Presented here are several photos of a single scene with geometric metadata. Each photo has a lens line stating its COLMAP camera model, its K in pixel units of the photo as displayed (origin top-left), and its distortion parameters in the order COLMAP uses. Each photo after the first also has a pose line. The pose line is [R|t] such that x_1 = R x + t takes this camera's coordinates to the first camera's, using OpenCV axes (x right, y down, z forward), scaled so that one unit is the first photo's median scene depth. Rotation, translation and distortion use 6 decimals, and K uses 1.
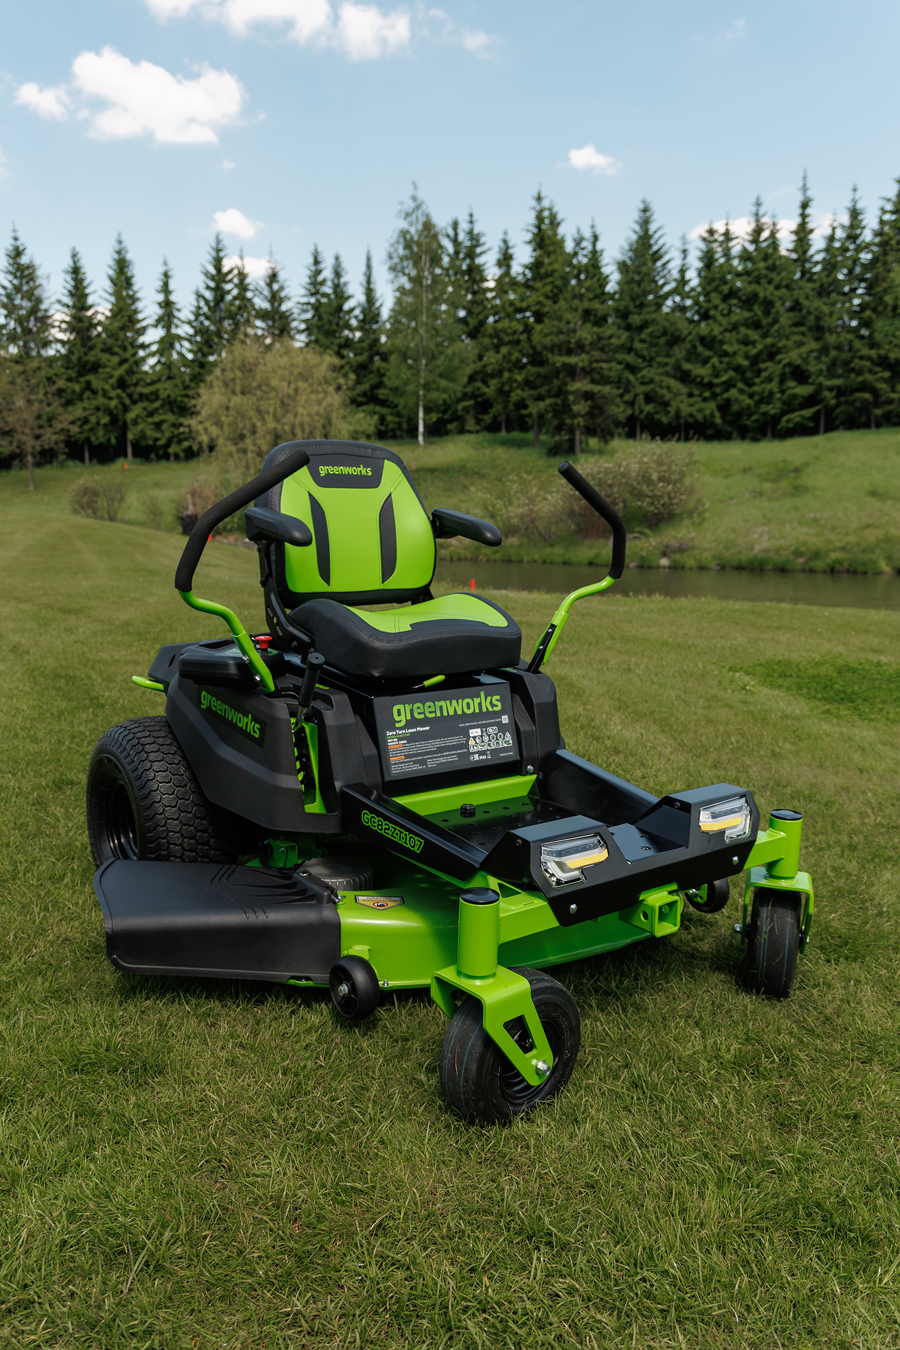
lens RADIAL K [[1075.2, 0, 450.0], [0, 1075.2, 675.0], [0, 0, 1]] dist [-0.017034, -0.011033]
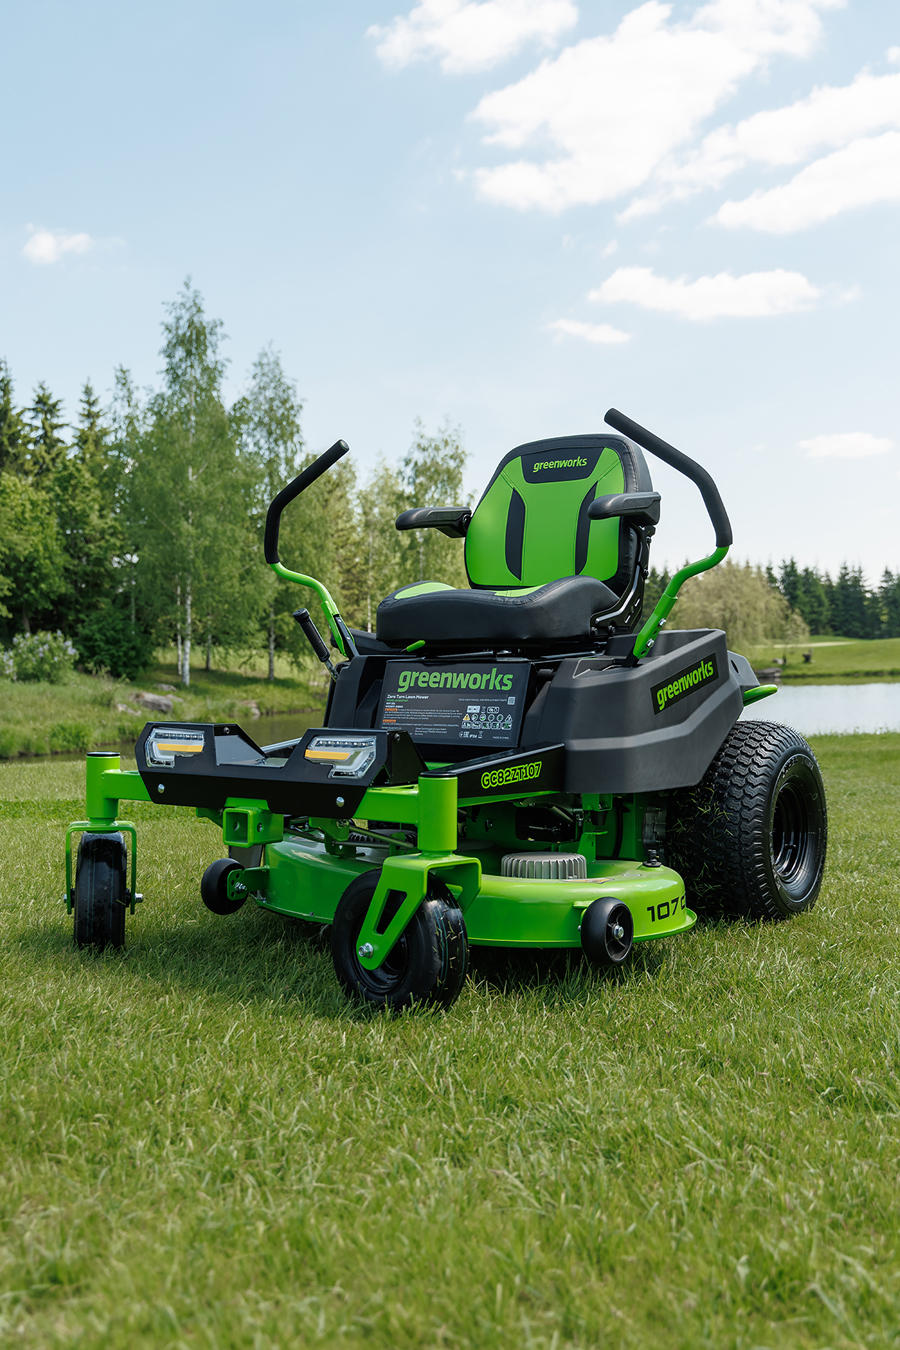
lens RADIAL K [[1460.0, 0, 450.0], [0, 1460.0, 675.0], [0, 0, 1]] dist [-0.001321, -0.001367]
pose [[0.307785, -0.023063, -0.951176, 1.254189], [-0.165562, 0.983157, -0.077412, 0.128969], [0.936941, 0.181305, 0.298783, 0.613587]]
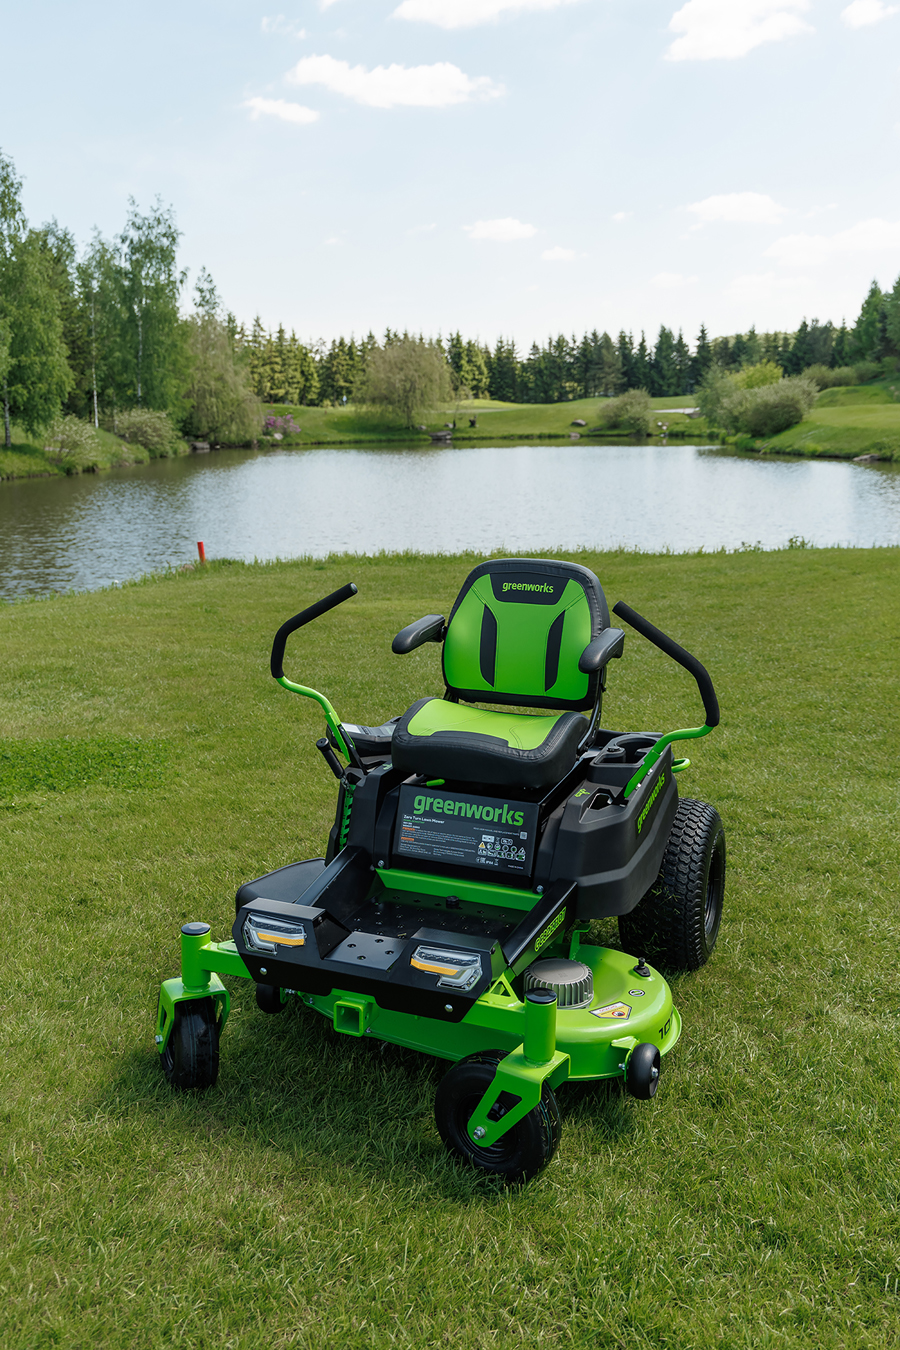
lens RADIAL K [[1226.6, 0, 462.8], [0, 1226.6, 670.8], [0, 0, 1]] dist [0.001546, 0.010935]
pose [[0.521092, 0.145790, -0.840957, 1.074436], [-0.154103, 0.985181, 0.075304, -0.213369], [0.839473, 0.090354, 0.535836, 0.293778]]
